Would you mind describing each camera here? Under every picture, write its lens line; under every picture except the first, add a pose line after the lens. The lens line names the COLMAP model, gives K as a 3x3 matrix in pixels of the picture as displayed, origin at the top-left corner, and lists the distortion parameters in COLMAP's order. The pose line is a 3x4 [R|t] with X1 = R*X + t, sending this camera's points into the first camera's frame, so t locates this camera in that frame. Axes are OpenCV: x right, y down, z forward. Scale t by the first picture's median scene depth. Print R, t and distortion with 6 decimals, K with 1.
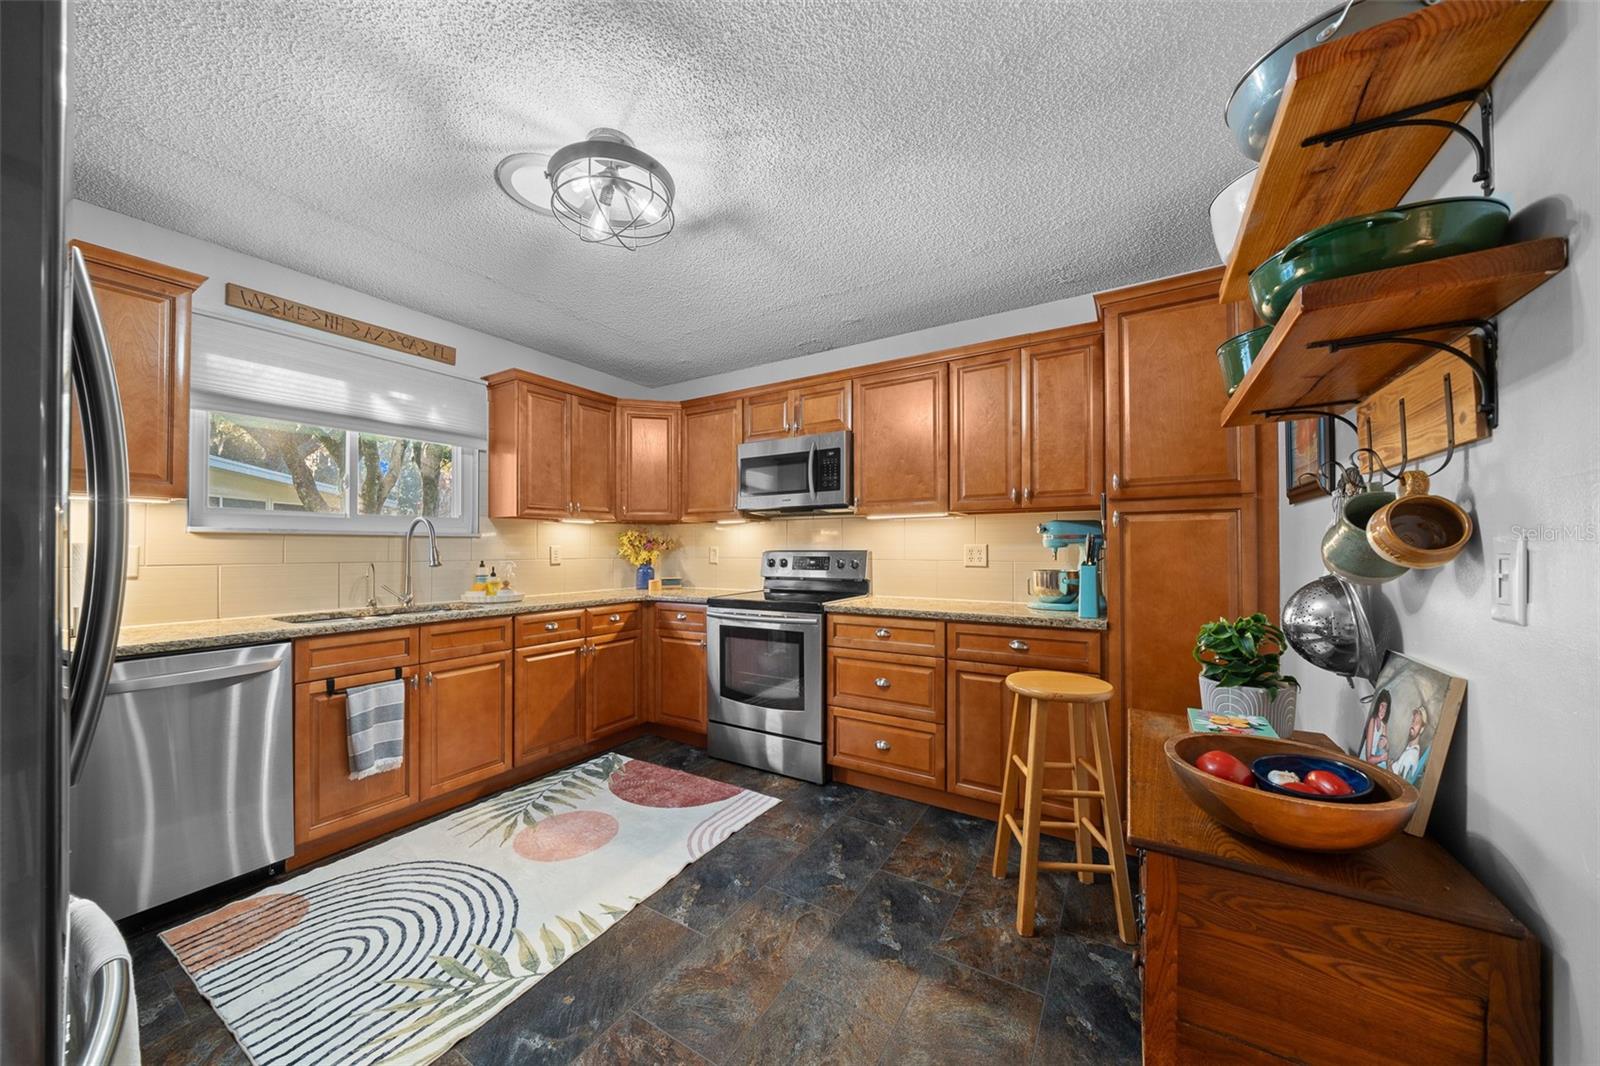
lens RADIAL K [[554.4, 0, 765.3], [0, 554.4, 538.4], [0, 0, 1]] dist [-0.007117, 0.000365]
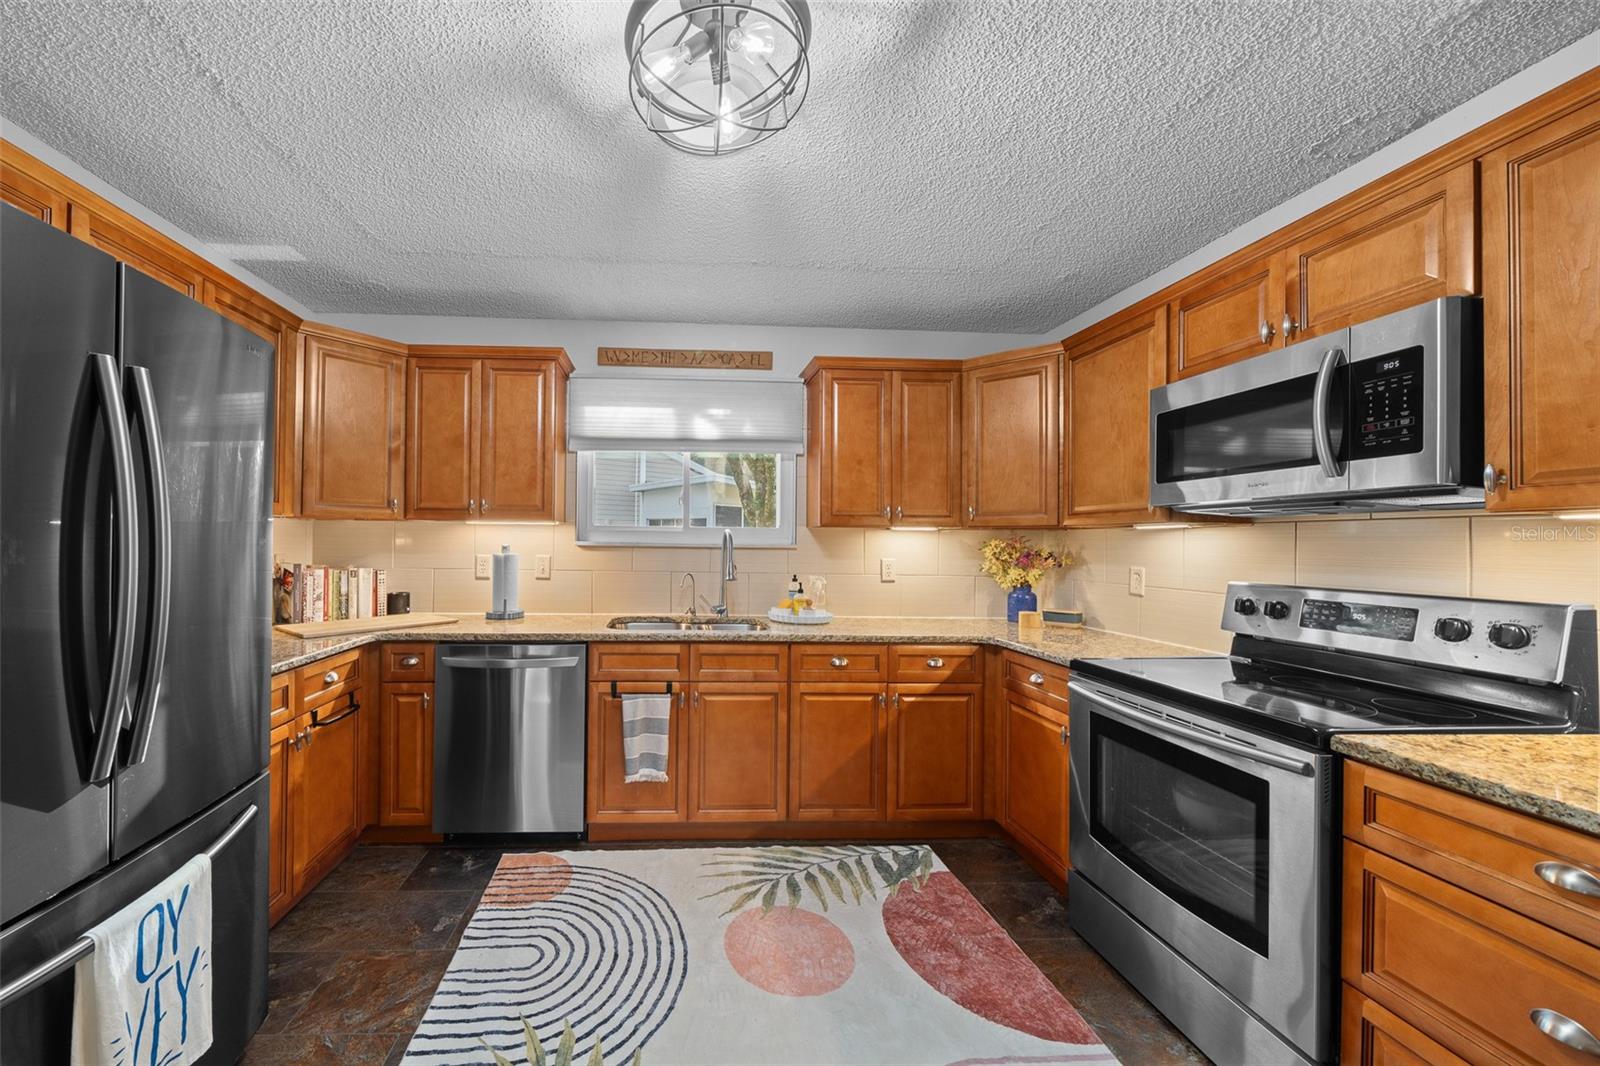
lens RADIAL K [[554.4, 0, 701.3], [0, 554.4, 532.4], [0, 0, 1]] dist [-0.007117, 0.000365]
pose [[0.589238, -0.003467, -0.807952, 0.150677], [0.001966, 0.999994, -0.002856, -0.029207], [0.807957, 0.000094, 0.589242, 0.353614]]
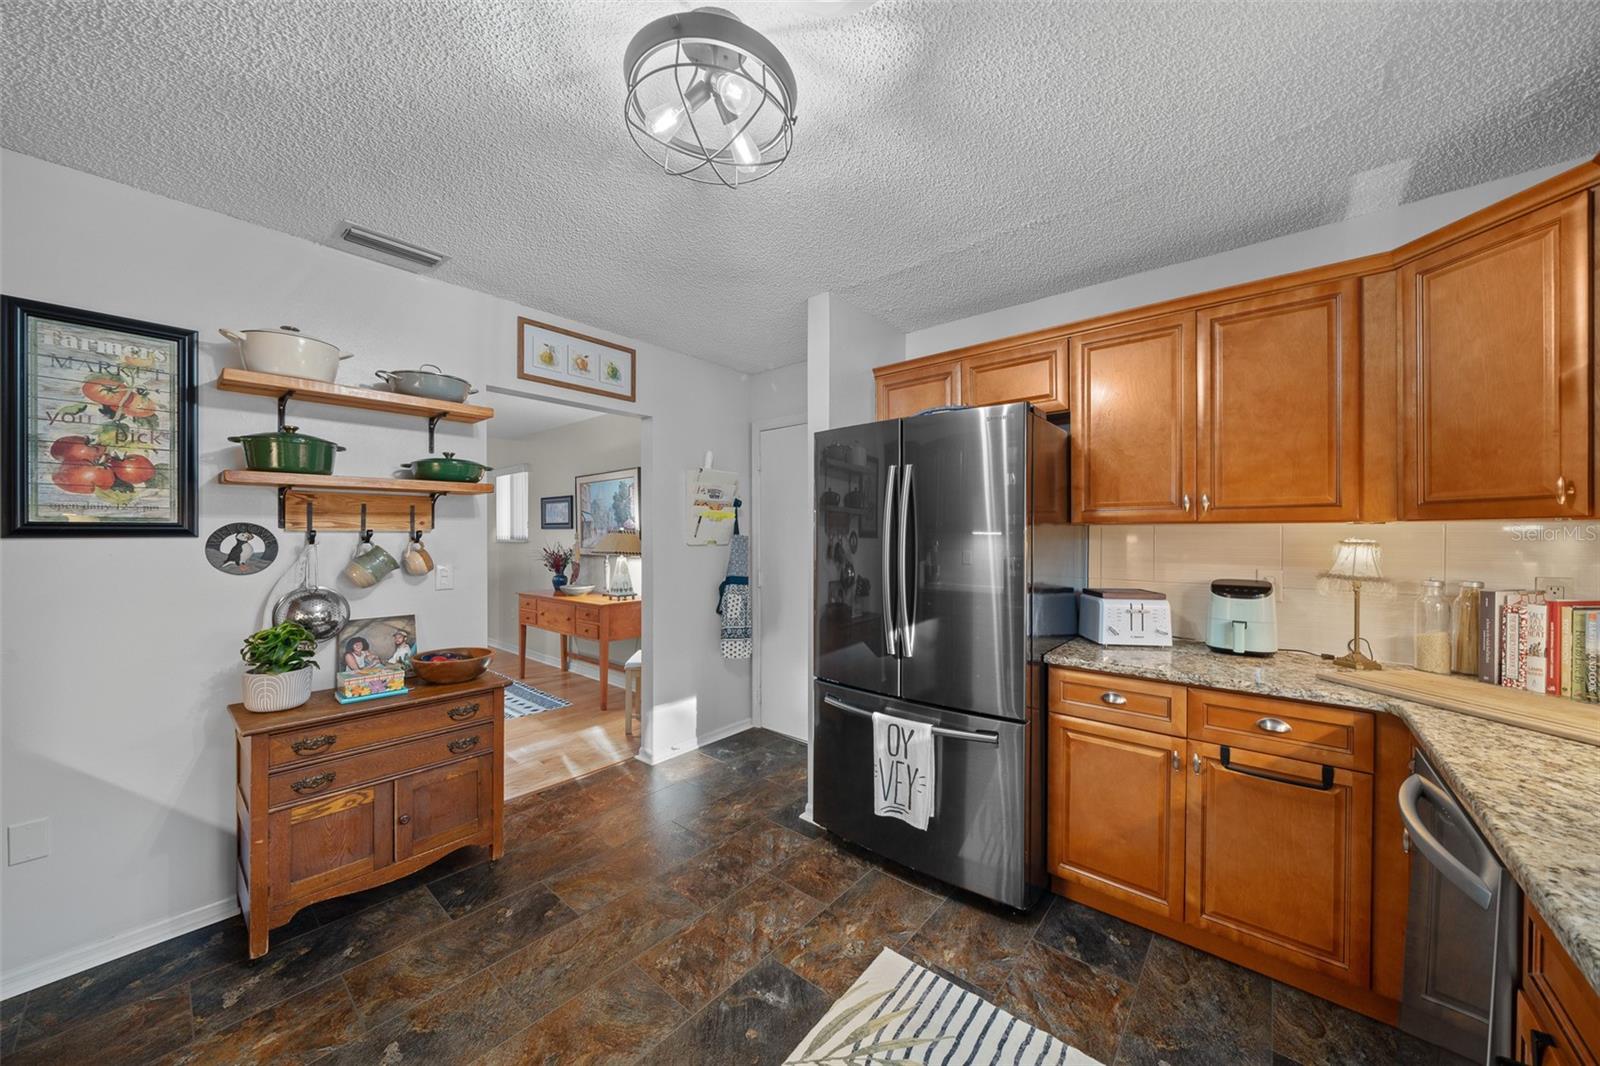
lens RADIAL K [[554.4, 0, 795.3], [0, 554.4, 528.5], [0, 0, 1]] dist [-0.007117, 0.000365]
pose [[-0.994792, 0.000028, 0.101927, -0.268531], [-0.000767, 0.999970, -0.007759, -0.043607], [-0.101924, -0.007796, -0.994762, 0.998013]]
